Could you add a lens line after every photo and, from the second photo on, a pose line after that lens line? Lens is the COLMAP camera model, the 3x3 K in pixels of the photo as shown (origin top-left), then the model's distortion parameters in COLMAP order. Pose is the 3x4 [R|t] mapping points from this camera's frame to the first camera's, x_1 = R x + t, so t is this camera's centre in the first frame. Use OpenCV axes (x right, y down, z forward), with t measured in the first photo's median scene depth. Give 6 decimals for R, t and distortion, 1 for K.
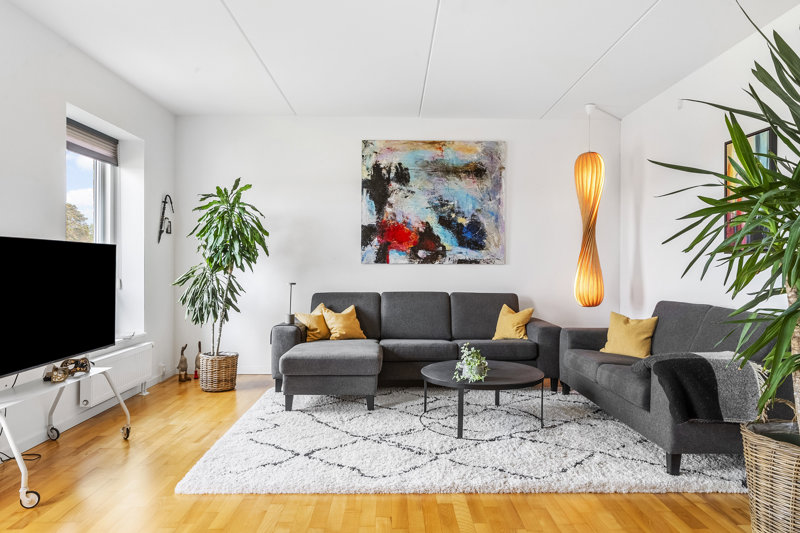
lens RADIAL K [[540.8, 0, 400.4], [0, 540.8, 266.1], [0, 0, 1]] dist [-0.002919, 0.002308]
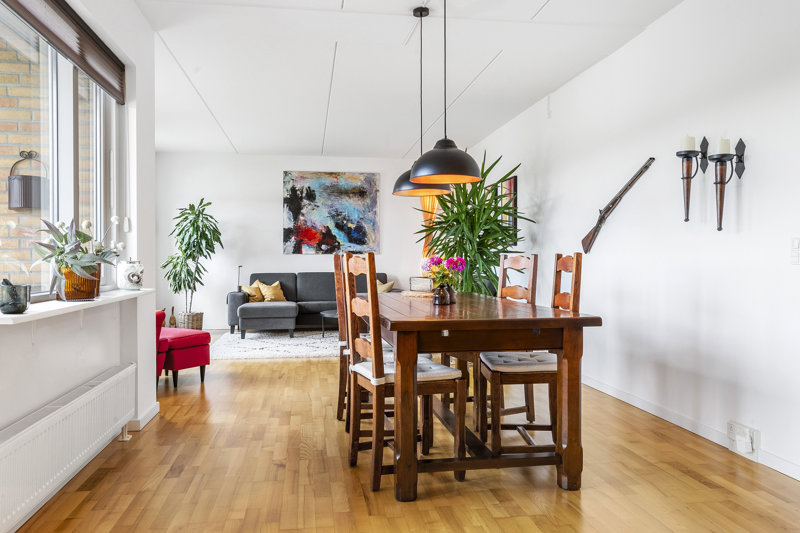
lens RADIAL K [[650.3, 0, 399.7], [0, 650.3, 264.3], [0, 0, 1]] dist [-0.002631, -0.000520]
pose [[0.991958, -0.004002, 0.126505, 0.019616], [0.003772, 0.999991, 0.002061, 0.021613], [-0.126513, -0.001567, 0.991964, -0.833036]]
